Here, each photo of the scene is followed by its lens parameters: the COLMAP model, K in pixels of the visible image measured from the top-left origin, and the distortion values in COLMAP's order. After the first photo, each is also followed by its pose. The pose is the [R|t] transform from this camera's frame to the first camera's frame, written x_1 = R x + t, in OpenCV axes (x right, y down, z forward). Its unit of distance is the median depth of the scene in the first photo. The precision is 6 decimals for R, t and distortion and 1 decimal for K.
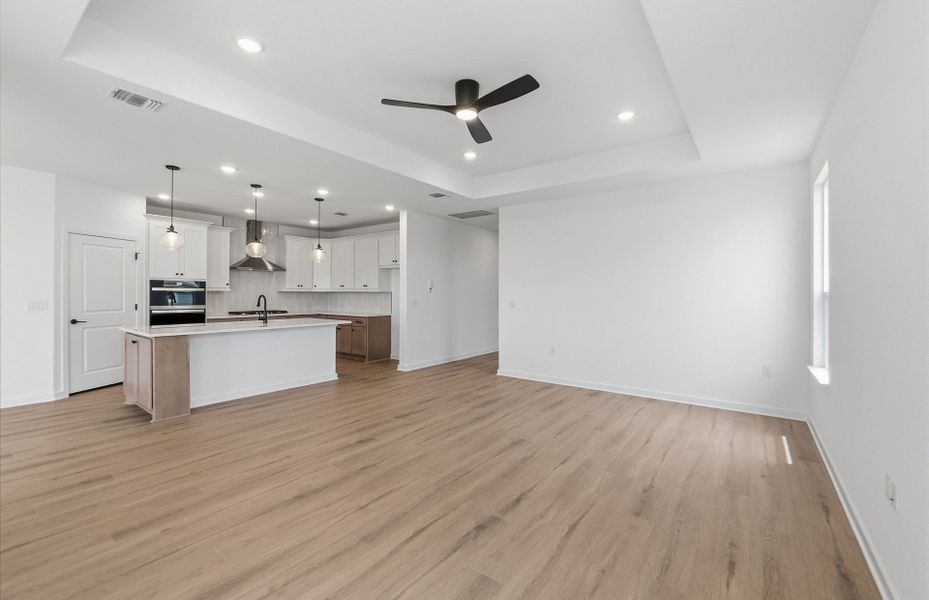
lens RADIAL K [[384.4, 0, 467.7], [0, 384.4, 290.6], [0, 0, 1]] dist [-0.006212, -0.001338]
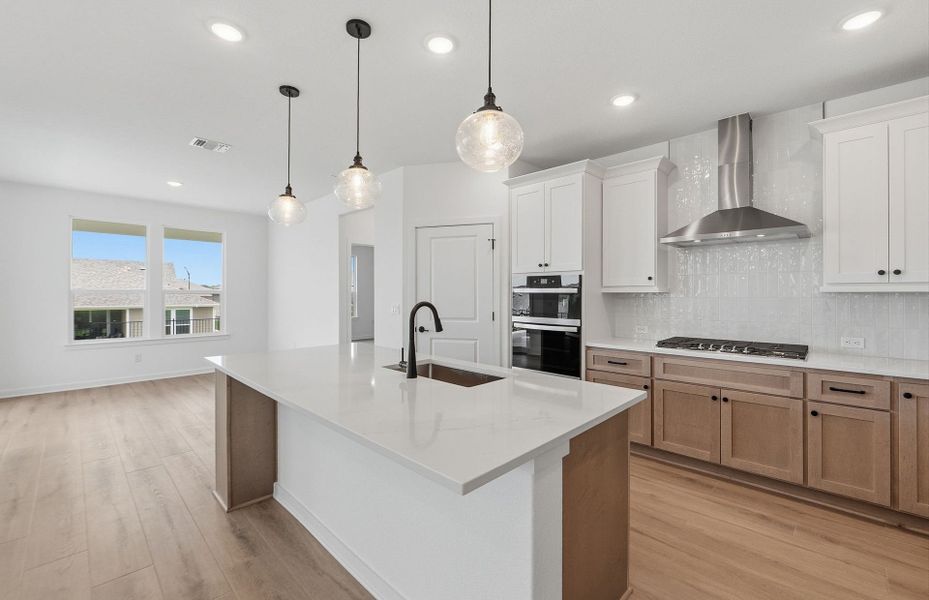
lens RADIAL K [[384.4, 0, 470.1], [0, 384.4, 293.1], [0, 0, 1]] dist [-0.006212, -0.001338]
pose [[-0.123523, -0.005512, -0.992326, -0.223209], [0.006367, 0.999960, -0.006347, 0.006719], [0.992321, -0.007103, -0.123483, 1.488767]]
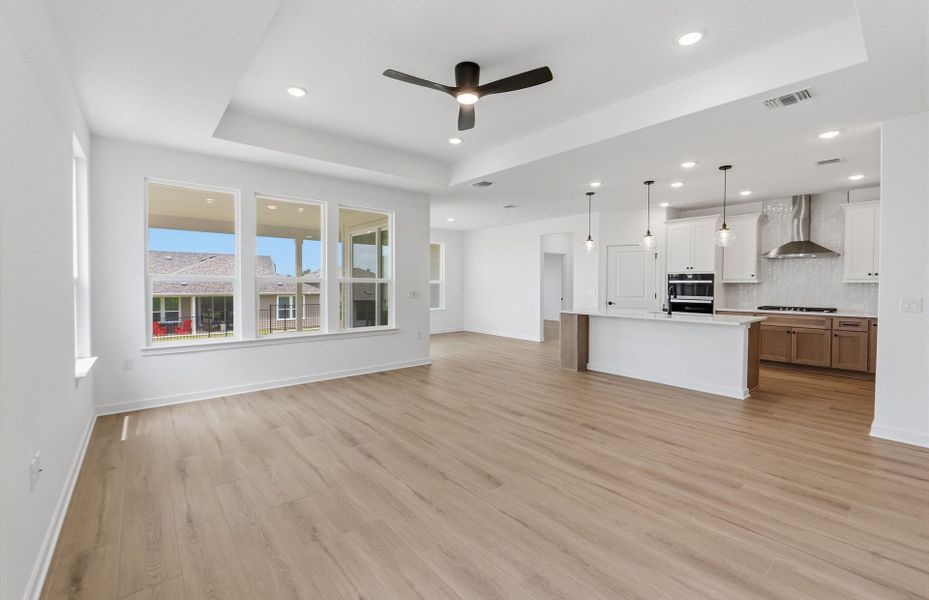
lens RADIAL K [[384.4, 0, 468.9], [0, 384.4, 293.5], [0, 0, 1]] dist [-0.006212, -0.001338]
pose [[-0.223520, 0.020286, -0.974488, 0.749923], [0.003274, 0.999793, 0.020061, 0.011200], [0.974694, 0.001294, -0.223540, 0.966228]]
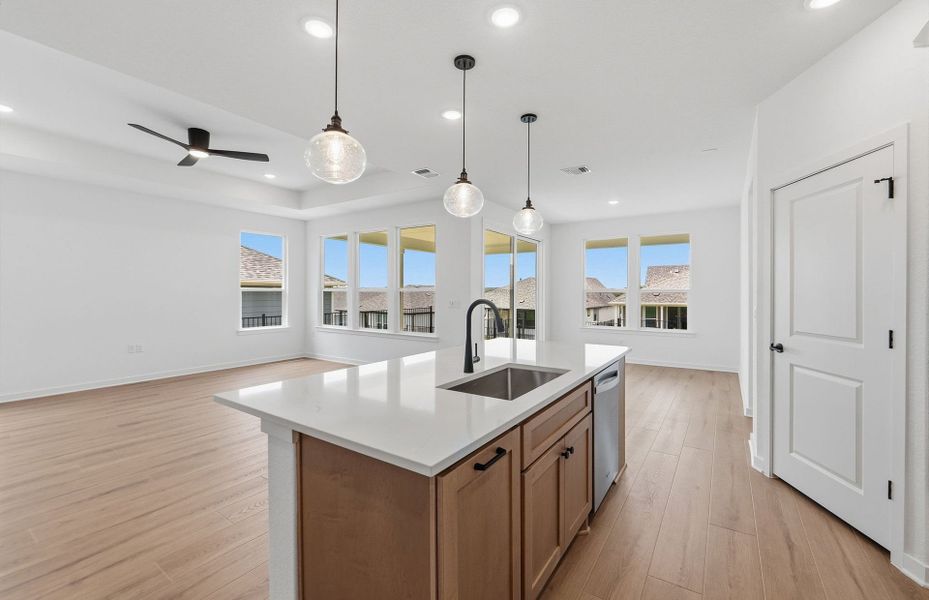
lens RADIAL K [[384.4, 0, 467.3], [0, 384.4, 295.6], [0, 0, 1]] dist [-0.006212, -0.001338]
pose [[-0.998340, -0.005943, -0.057296, -0.679980], [-0.005895, 0.999982, -0.001004, 0.011614], [0.057301, -0.000664, -0.998357, 1.871205]]
